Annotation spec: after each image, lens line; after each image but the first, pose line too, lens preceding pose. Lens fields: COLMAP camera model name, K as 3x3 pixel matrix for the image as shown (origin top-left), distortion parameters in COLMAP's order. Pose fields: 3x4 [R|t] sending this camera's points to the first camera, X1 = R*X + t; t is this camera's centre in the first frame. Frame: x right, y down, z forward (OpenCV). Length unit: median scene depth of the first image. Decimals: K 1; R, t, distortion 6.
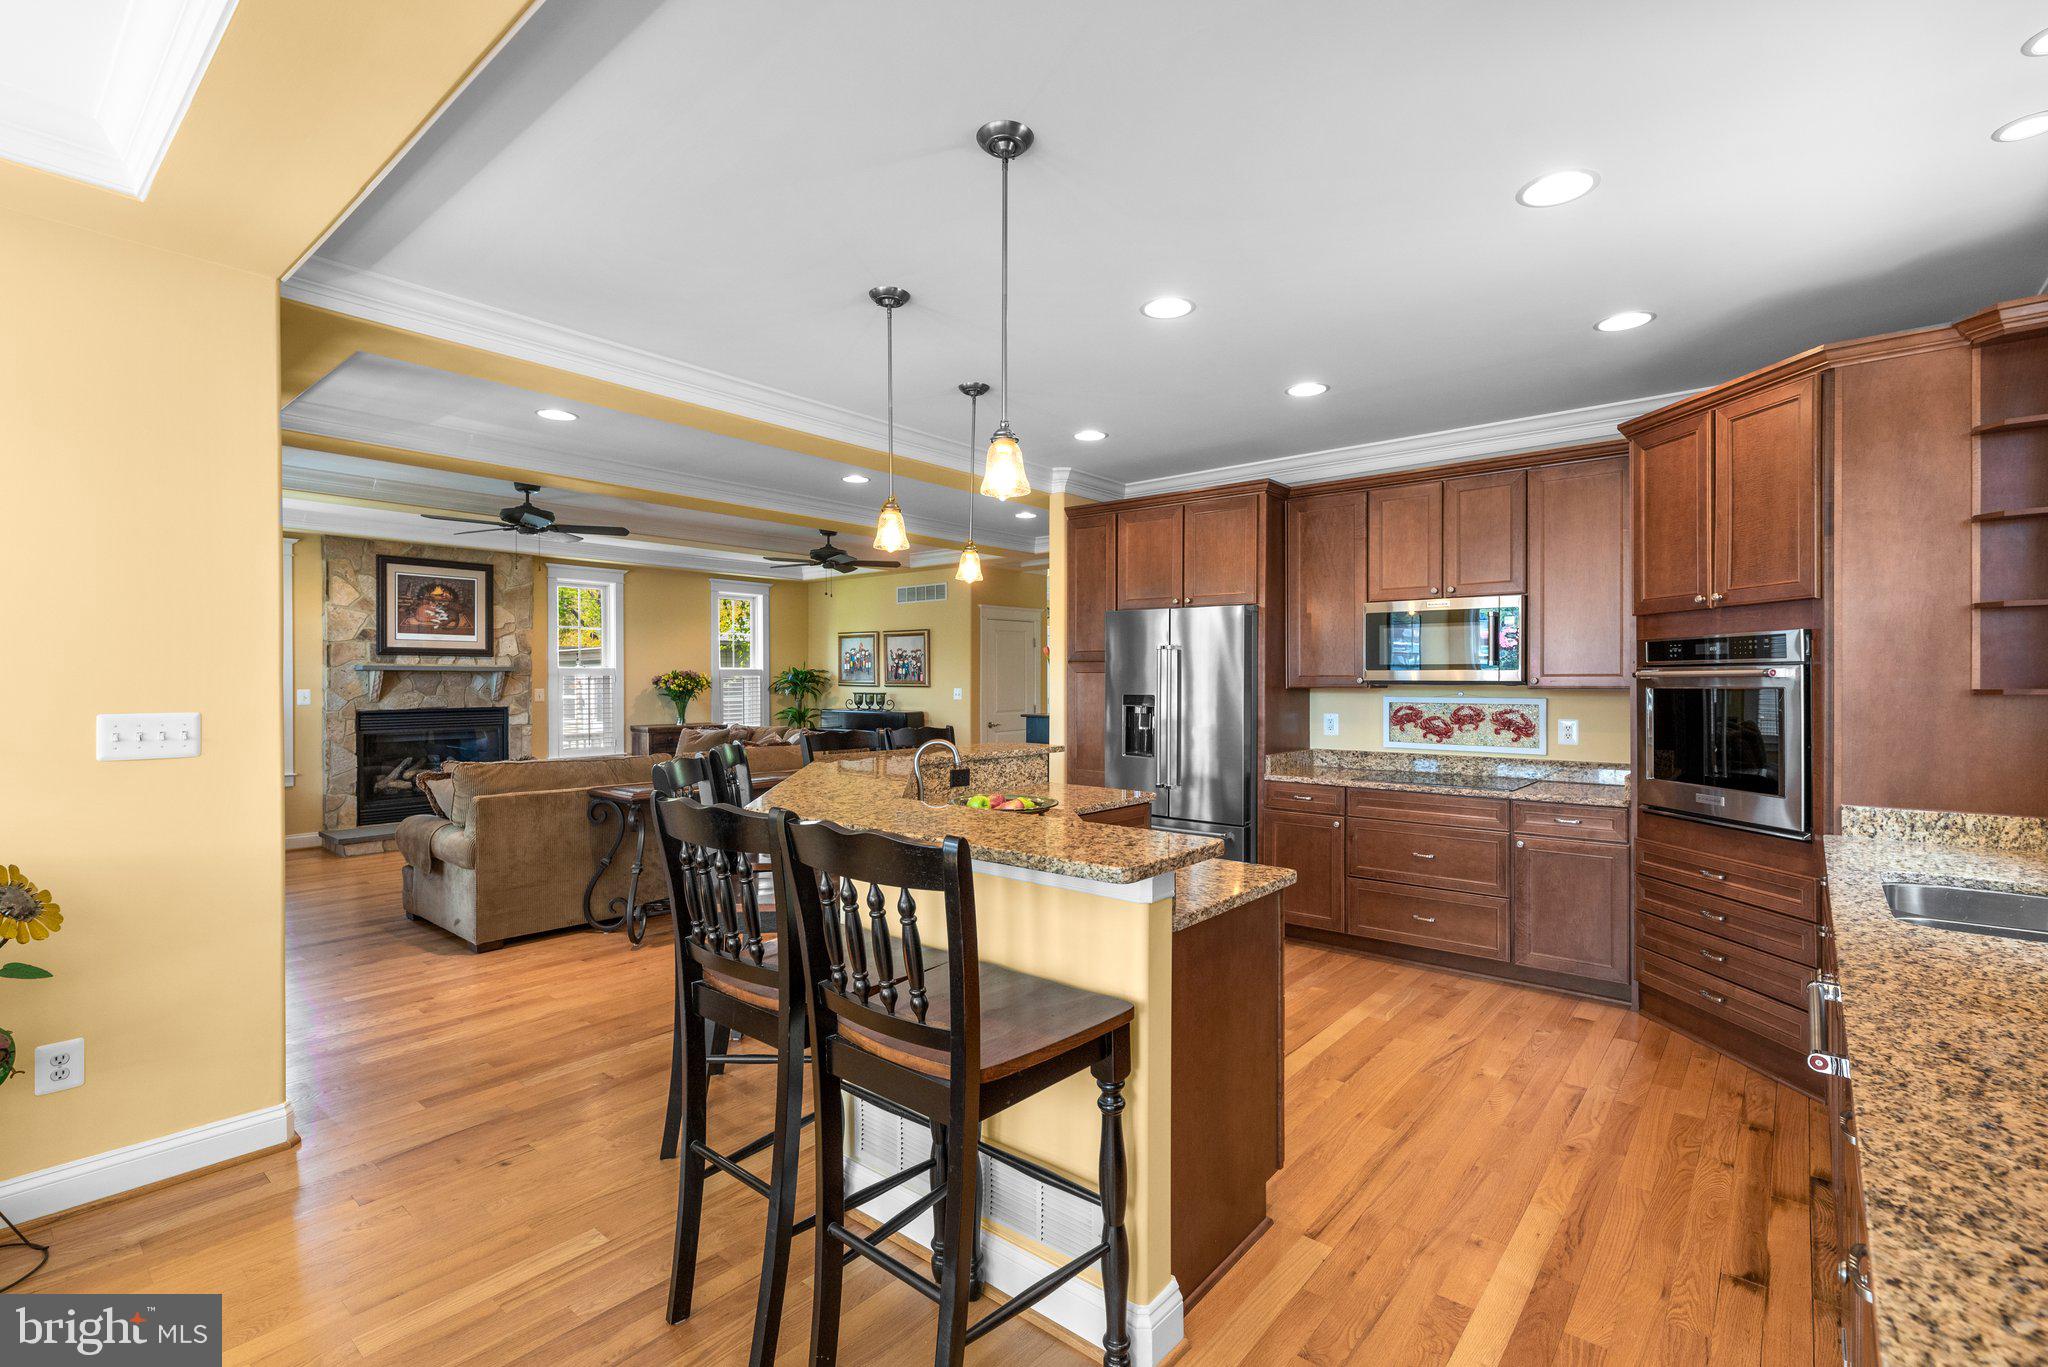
lens RADIAL K [[916.3, 0, 1028.8], [0, 916.3, 682.3], [0, 0, 1]] dist [0.003054, 0.000067]
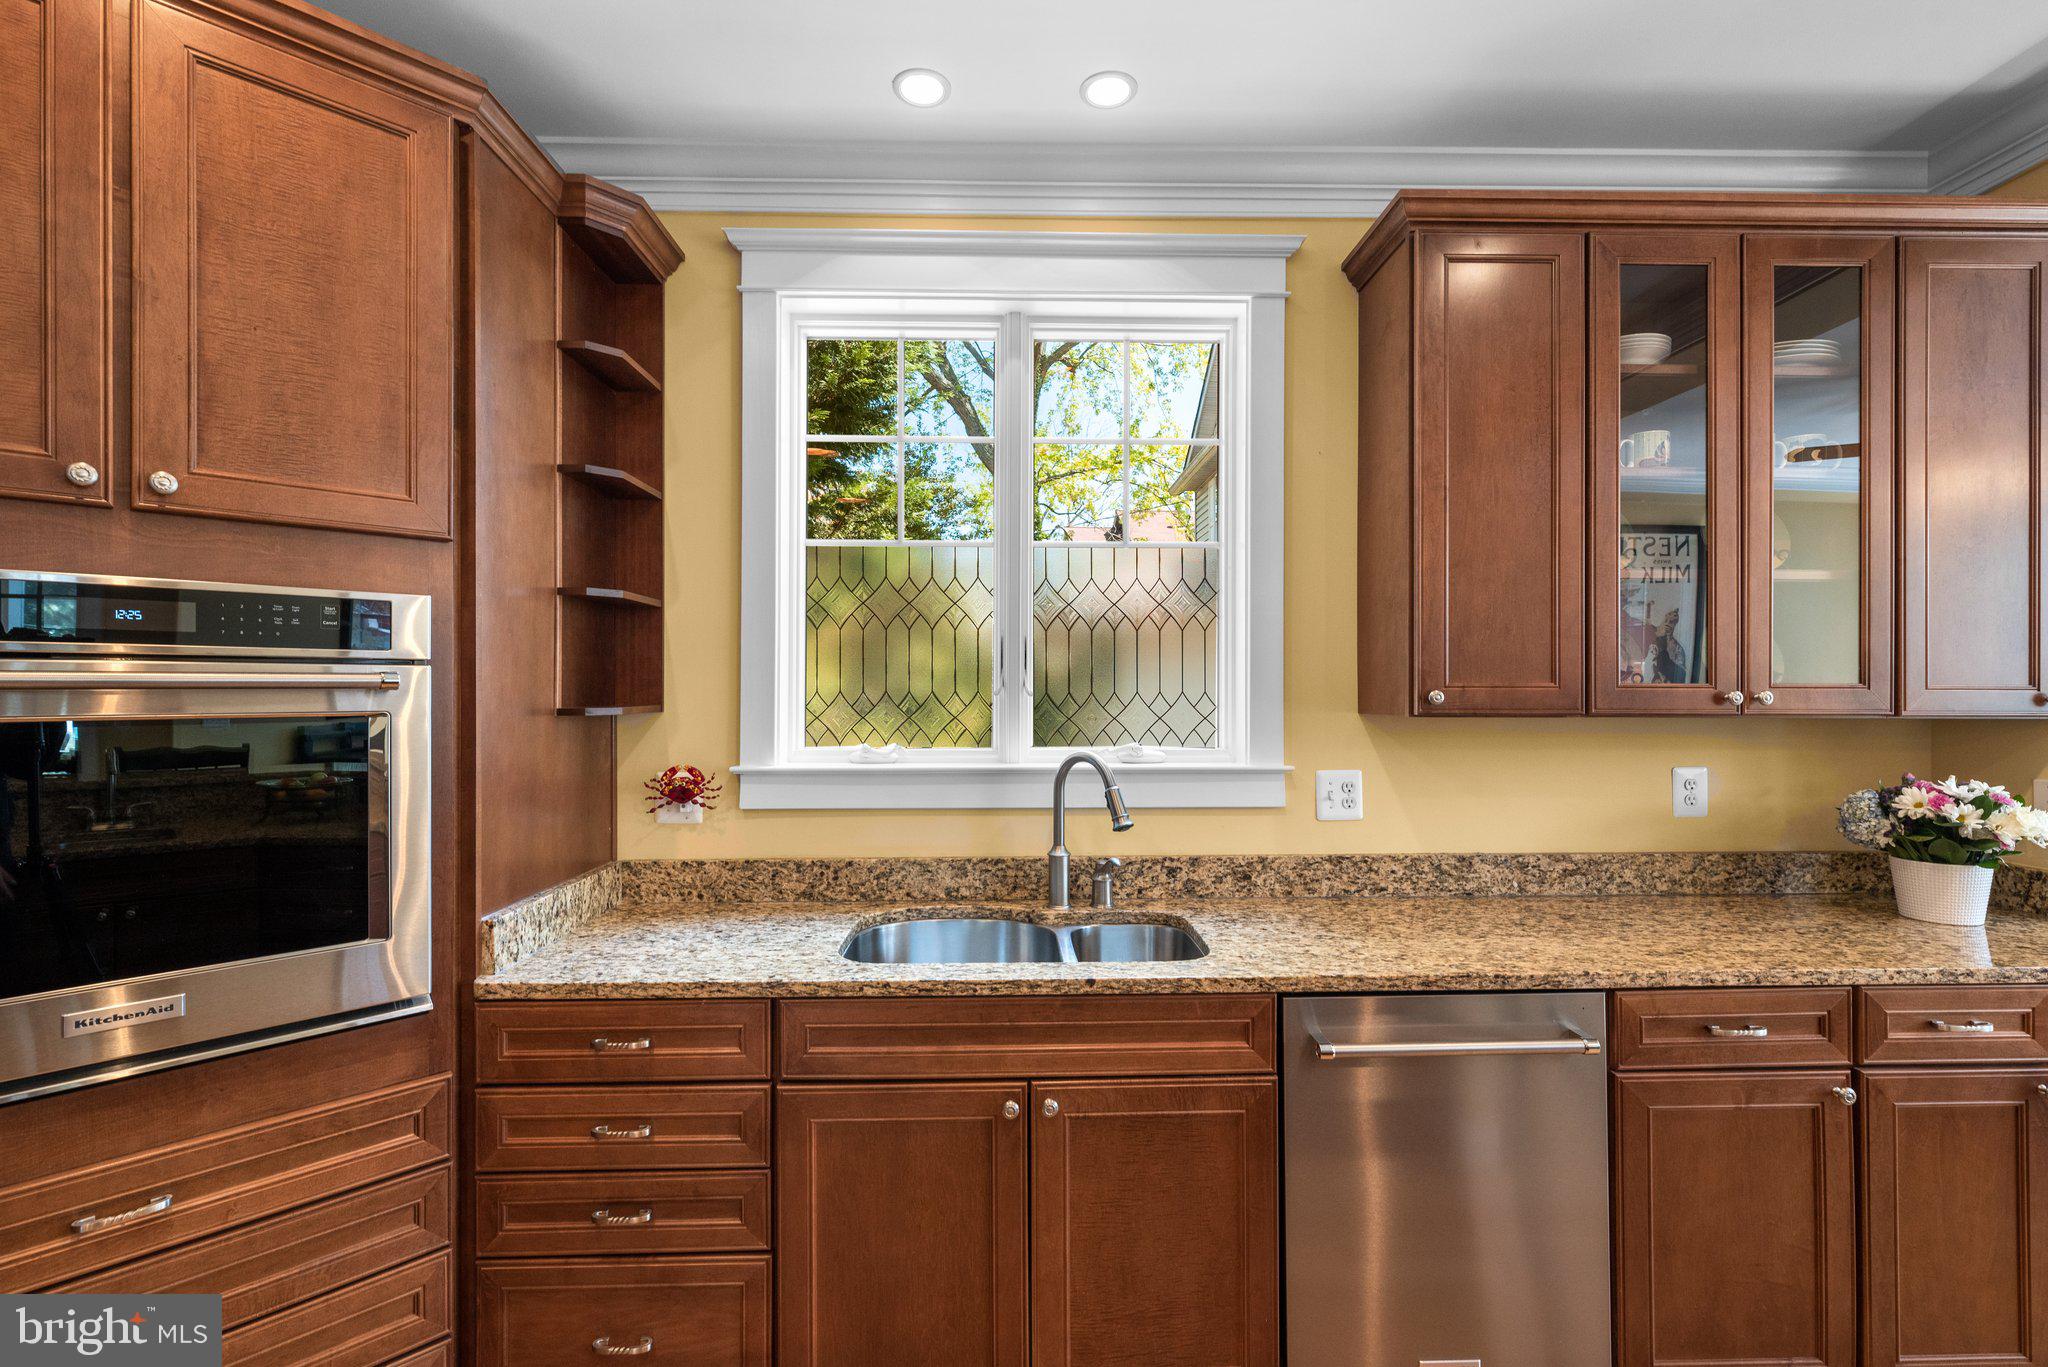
lens RADIAL K [[920.4, 0, 1020.7], [0, 920.4, 688.5], [0, 0, 1]] dist [0.000646, 0.000115]
pose [[-0.660896, 0.006788, 0.750447, 0.144636], [0.004977, 0.999977, -0.004661, -0.001668], [-0.750461, 0.000655, -0.660915, 0.654733]]
